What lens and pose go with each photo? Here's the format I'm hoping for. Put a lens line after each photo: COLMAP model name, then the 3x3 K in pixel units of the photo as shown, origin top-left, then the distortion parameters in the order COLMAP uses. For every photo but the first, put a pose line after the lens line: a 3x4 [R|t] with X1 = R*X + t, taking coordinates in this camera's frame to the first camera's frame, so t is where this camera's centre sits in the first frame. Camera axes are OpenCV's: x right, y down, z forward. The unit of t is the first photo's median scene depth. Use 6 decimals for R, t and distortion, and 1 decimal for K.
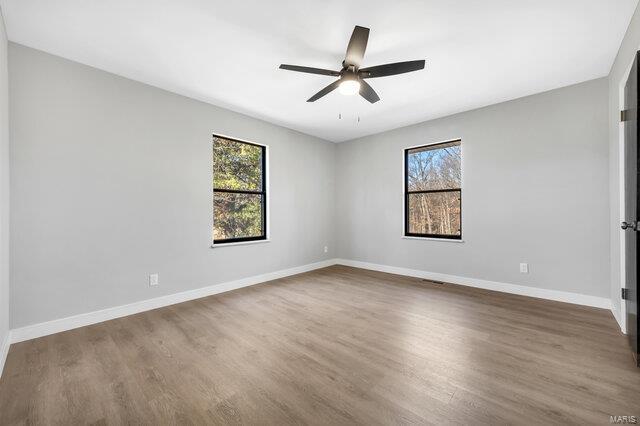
lens RADIAL K [[256.7, 0, 322.2], [0, 256.7, 211.7], [0, 0, 1]] dist [0.001257, 0.000111]
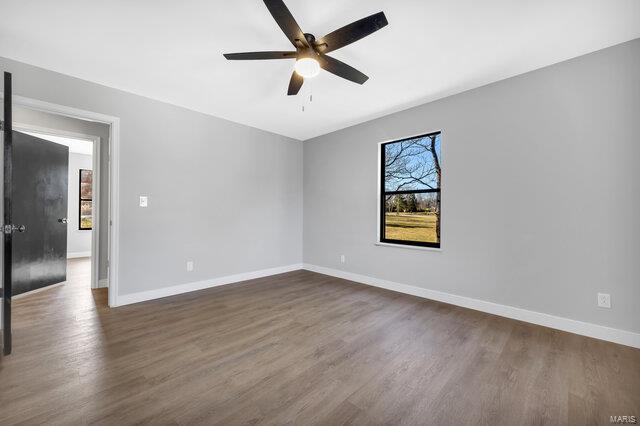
lens RADIAL K [[256.7, 0, 322.2], [0, 256.7, 211.7], [0, 0, 1]] dist [0.001257, 0.000111]
pose [[-0.040204, 0.002901, -0.999187, 0.835077], [-0.006491, 0.999974, 0.003164, -0.007821], [0.999170, 0.006613, -0.040184, 0.949125]]
